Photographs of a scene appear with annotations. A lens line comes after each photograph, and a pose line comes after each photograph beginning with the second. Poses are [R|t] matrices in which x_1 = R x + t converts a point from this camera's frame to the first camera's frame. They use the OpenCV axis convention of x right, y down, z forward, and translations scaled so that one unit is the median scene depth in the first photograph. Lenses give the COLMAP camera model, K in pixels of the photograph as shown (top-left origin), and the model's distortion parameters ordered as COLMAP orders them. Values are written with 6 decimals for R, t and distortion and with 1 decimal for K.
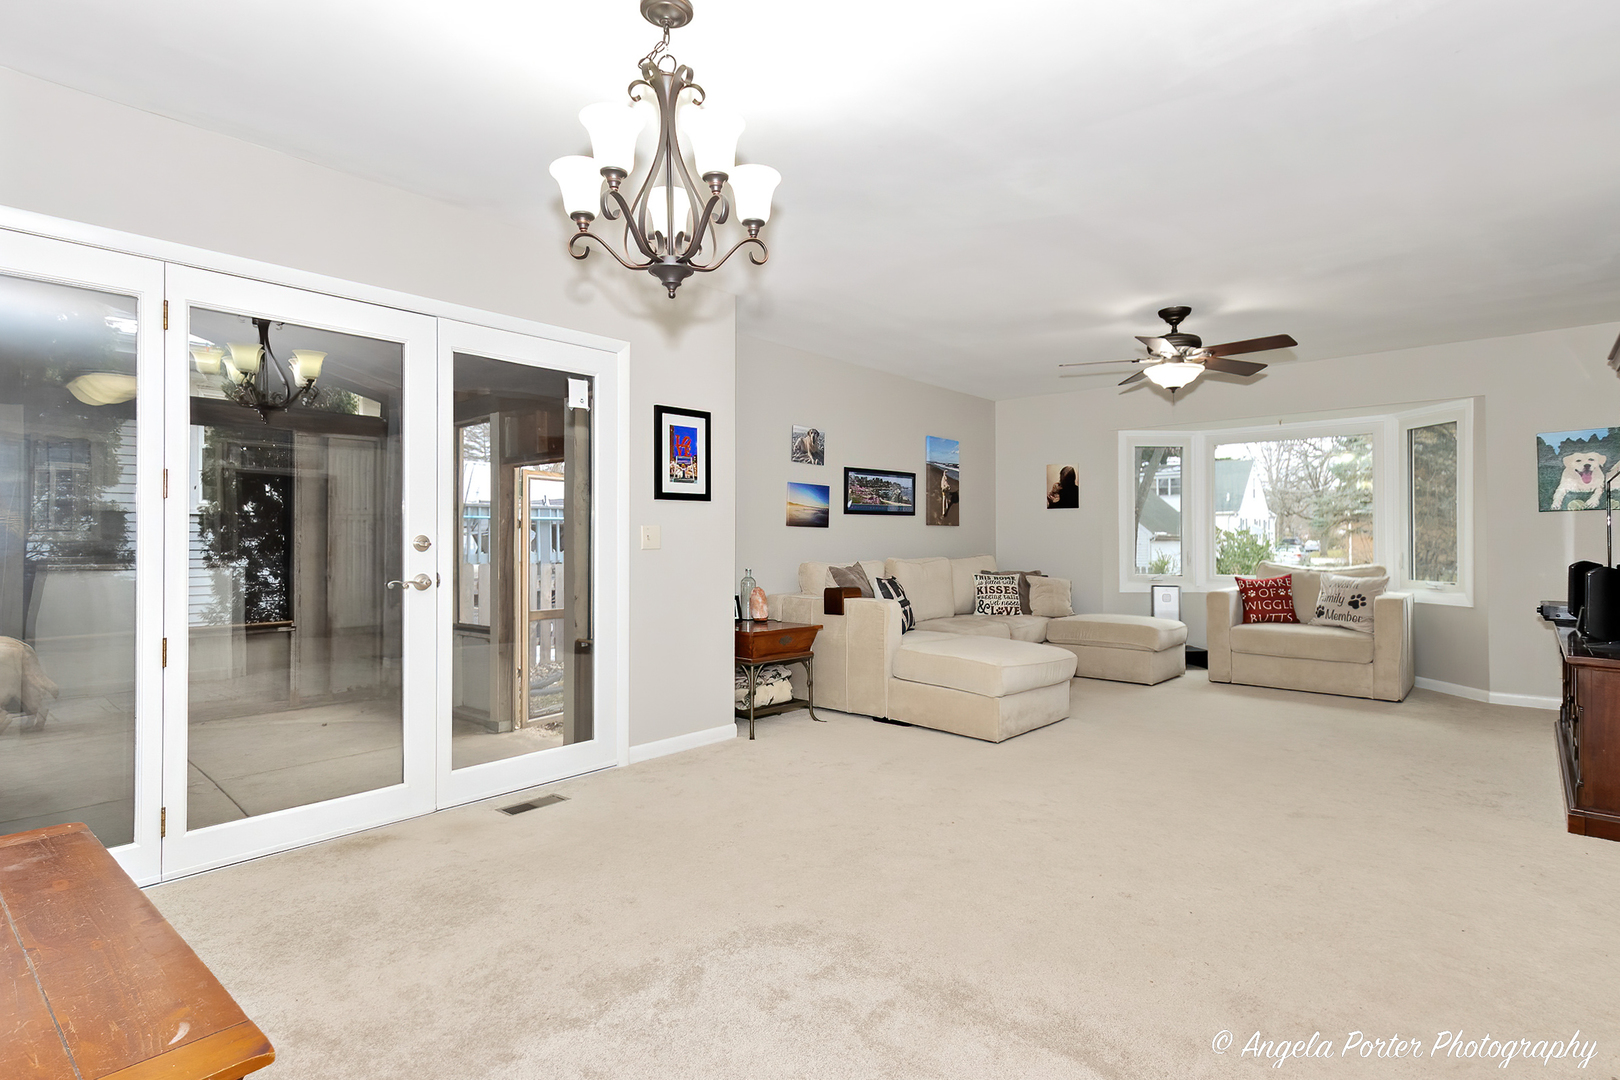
lens RADIAL K [[750.4, 0, 807.5], [0, 750.4, 536.2], [0, 0, 1]] dist [0.016844, -0.000048]
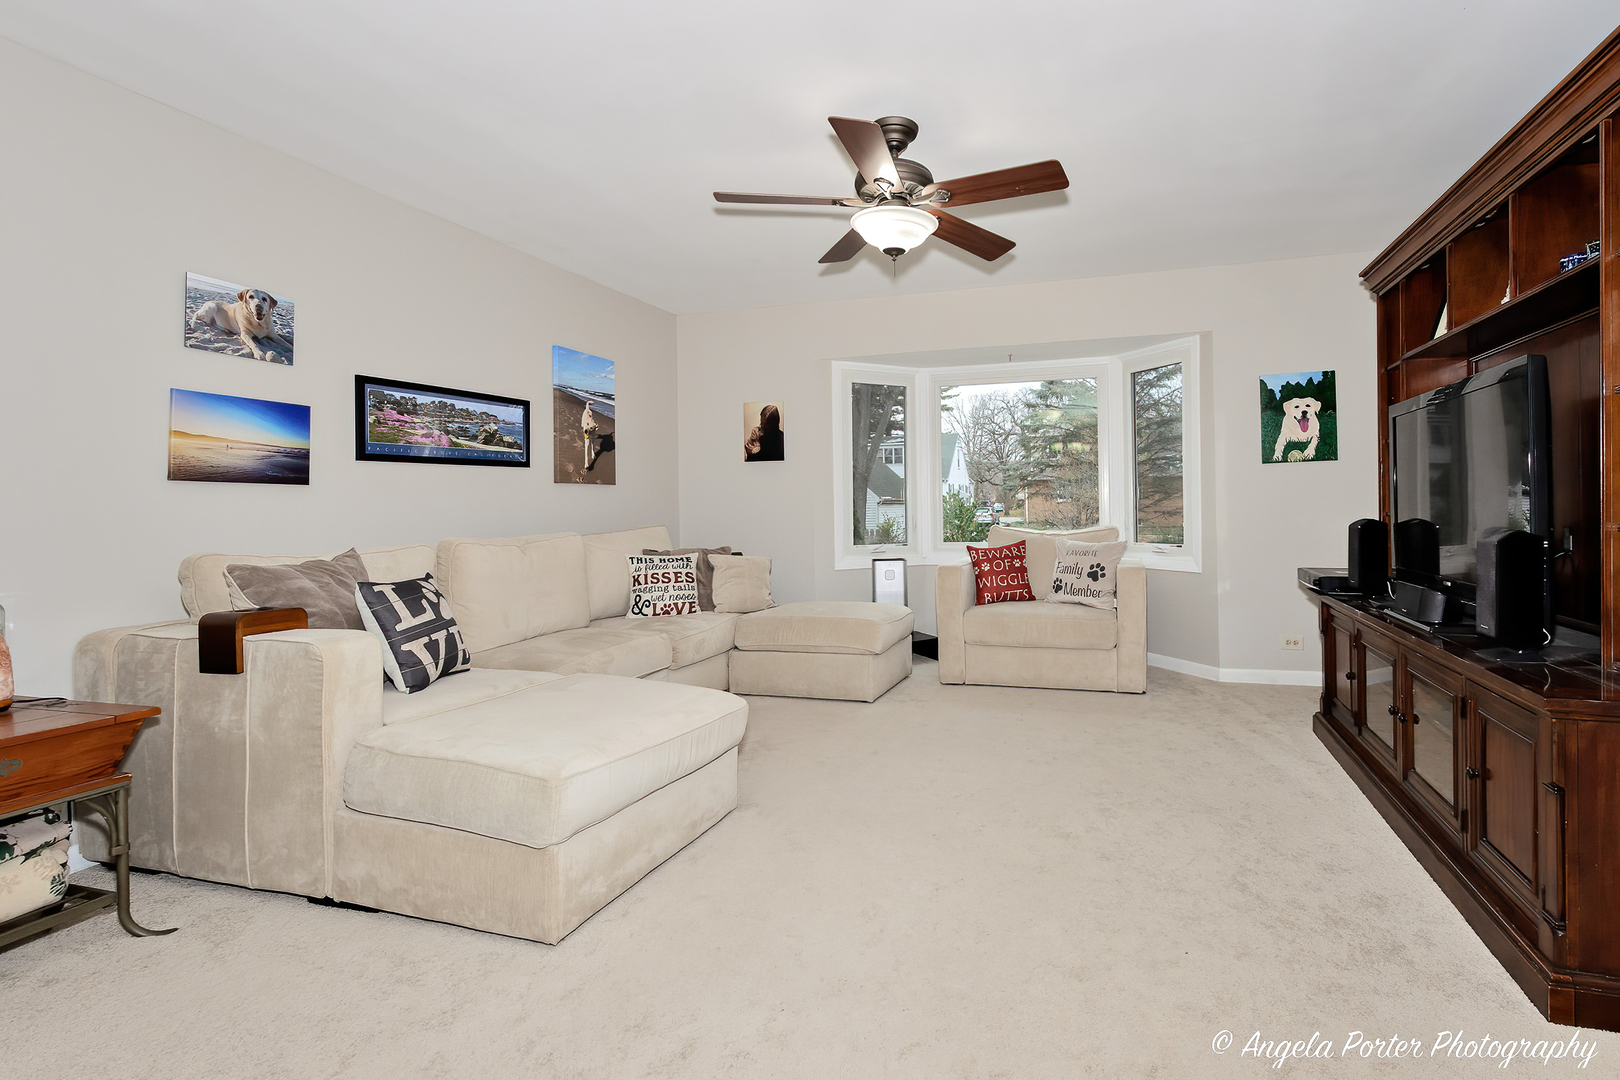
lens RADIAL K [[779.9, 0, 820.6], [0, 779.9, 531.9], [0, 0, 1]] dist [0.001456, -0.000161]
pose [[0.937886, -0.026762, 0.345910, 0.145992], [0.013800, 0.999109, 0.039882, 0.004098], [-0.346669, -0.032631, 0.937420, 0.299544]]
